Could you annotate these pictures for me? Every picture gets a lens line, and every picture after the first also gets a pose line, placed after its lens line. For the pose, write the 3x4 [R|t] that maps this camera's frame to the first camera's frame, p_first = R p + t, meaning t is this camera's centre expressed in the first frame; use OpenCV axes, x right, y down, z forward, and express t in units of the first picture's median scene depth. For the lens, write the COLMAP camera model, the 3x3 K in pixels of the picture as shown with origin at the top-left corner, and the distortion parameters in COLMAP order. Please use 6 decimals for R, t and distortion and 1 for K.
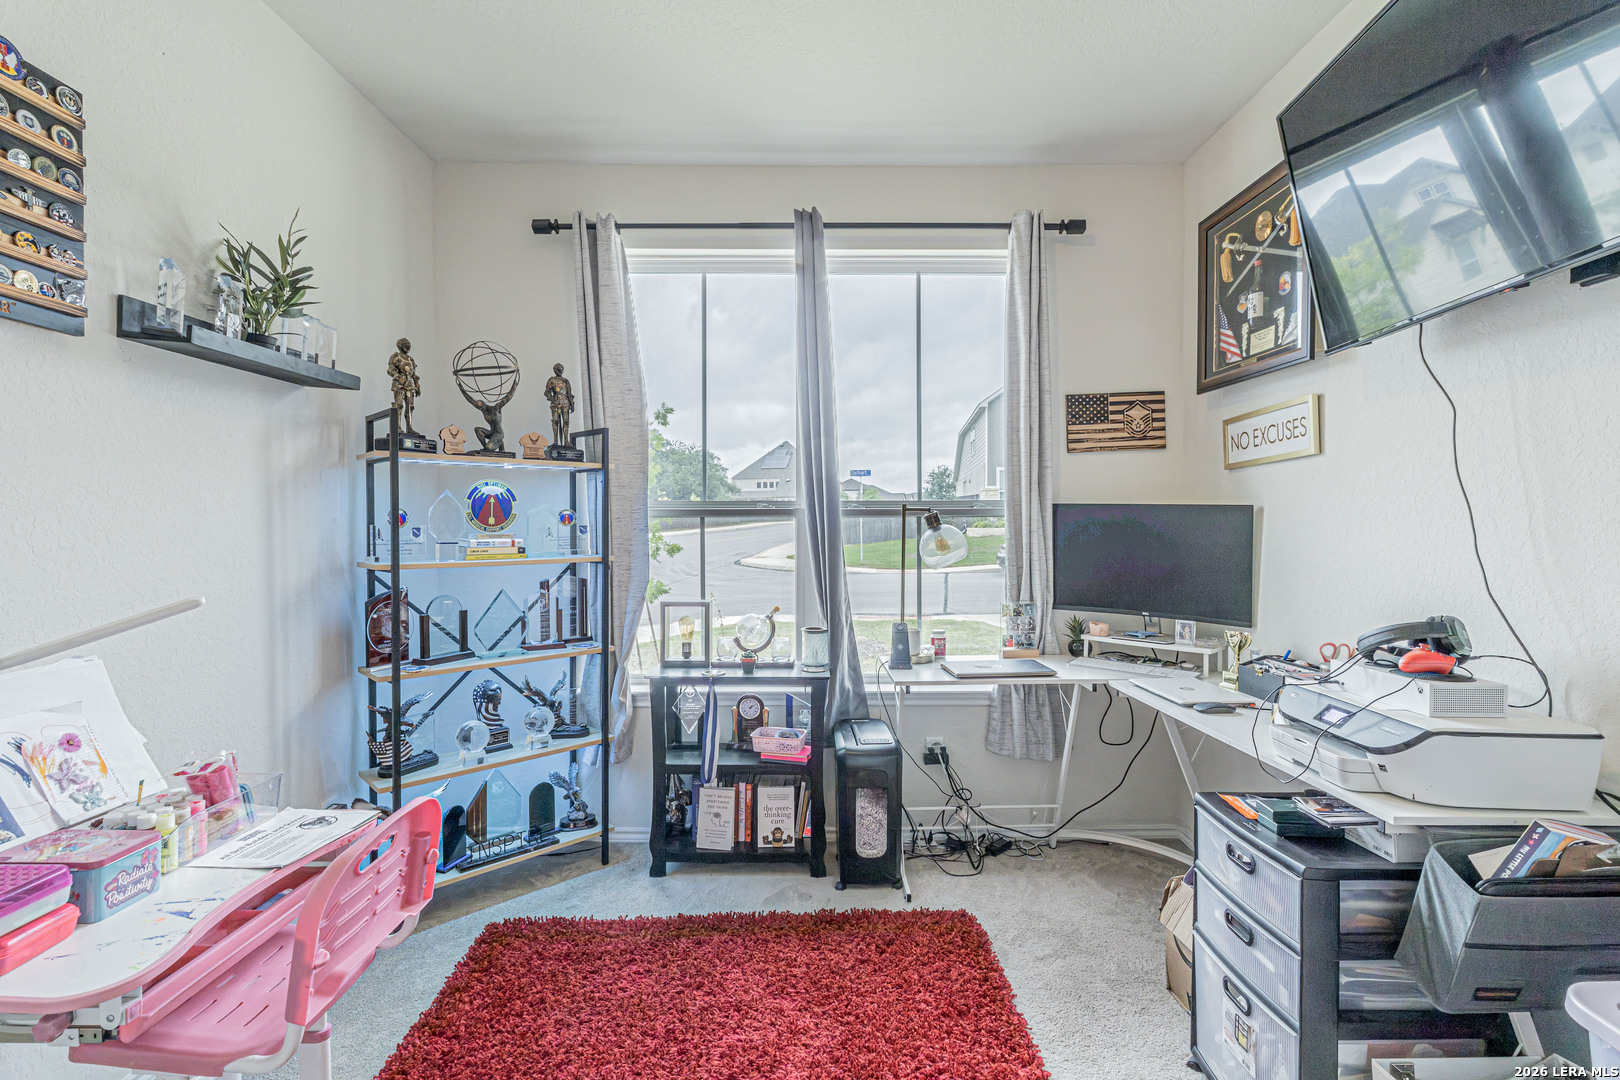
lens RADIAL K [[748.7, 0, 811.8], [0, 748.7, 536.7], [0, 0, 1]] dist [0.012847, 0.000661]
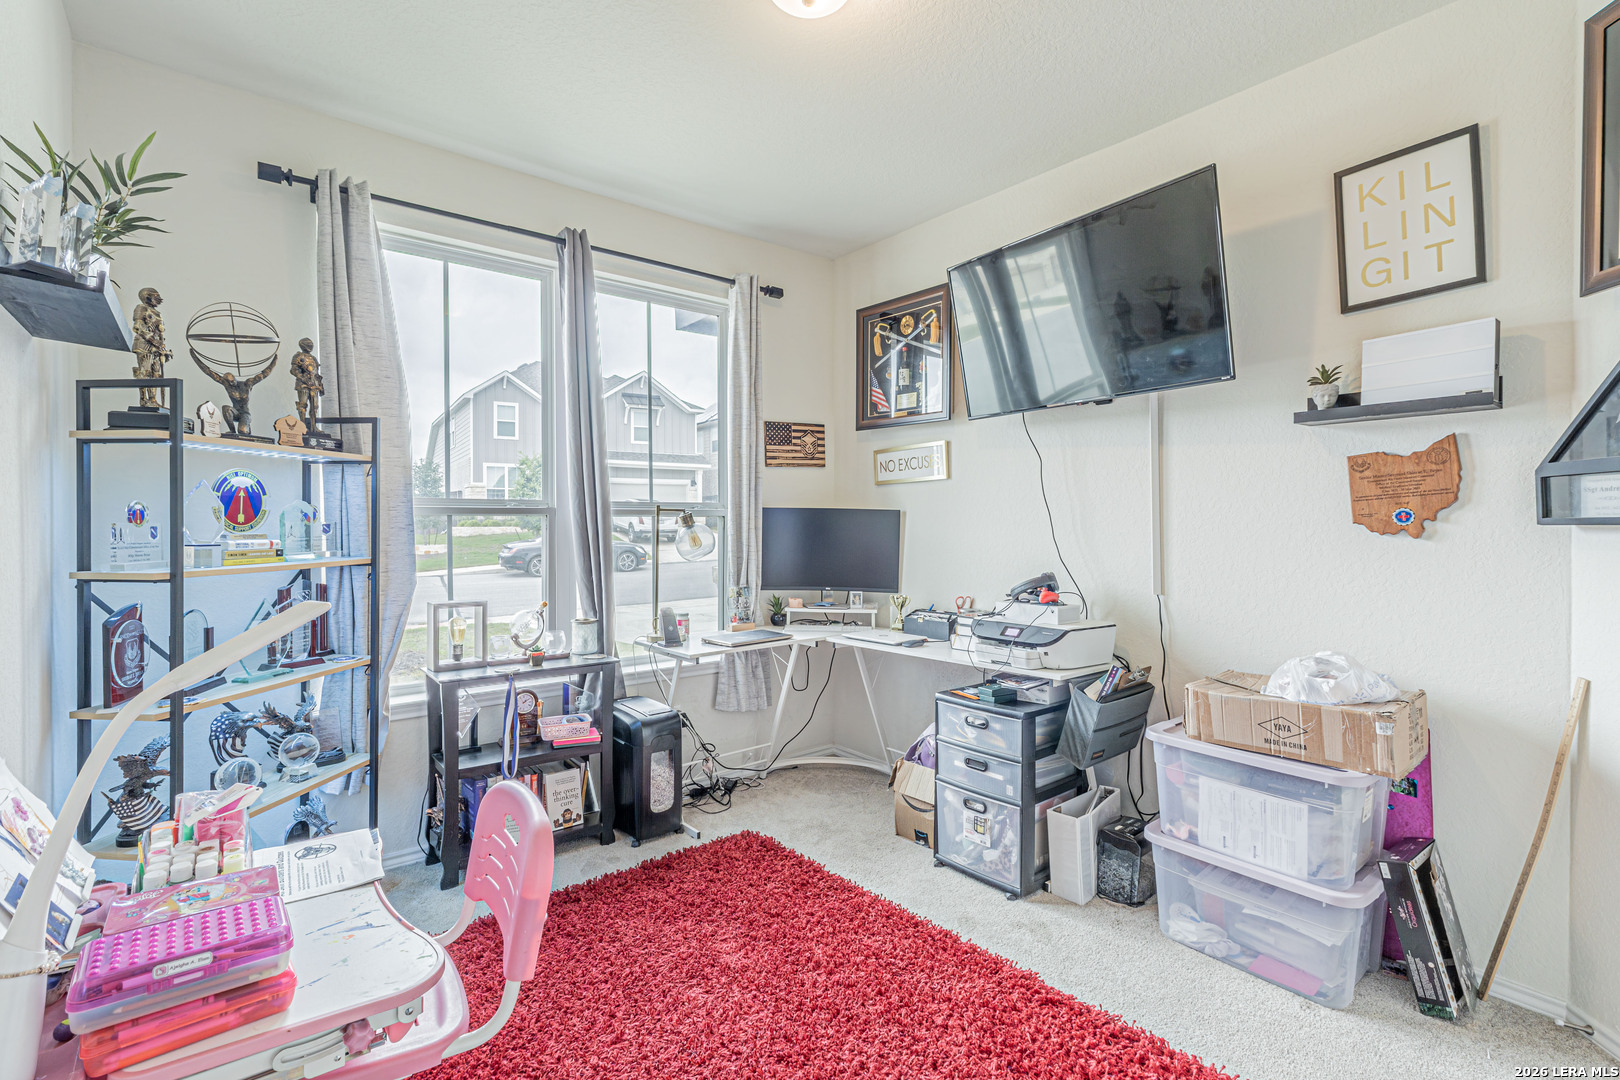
lens RADIAL K [[748.7, 0, 809.9], [0, 748.7, 529.1], [0, 0, 1]] dist [0.012847, 0.000661]
pose [[0.786248, -0.004614, 0.617894, -0.430047], [0.009720, 0.999941, -0.004901, 0.001176], [-0.617834, 0.009860, 0.786246, -0.048847]]
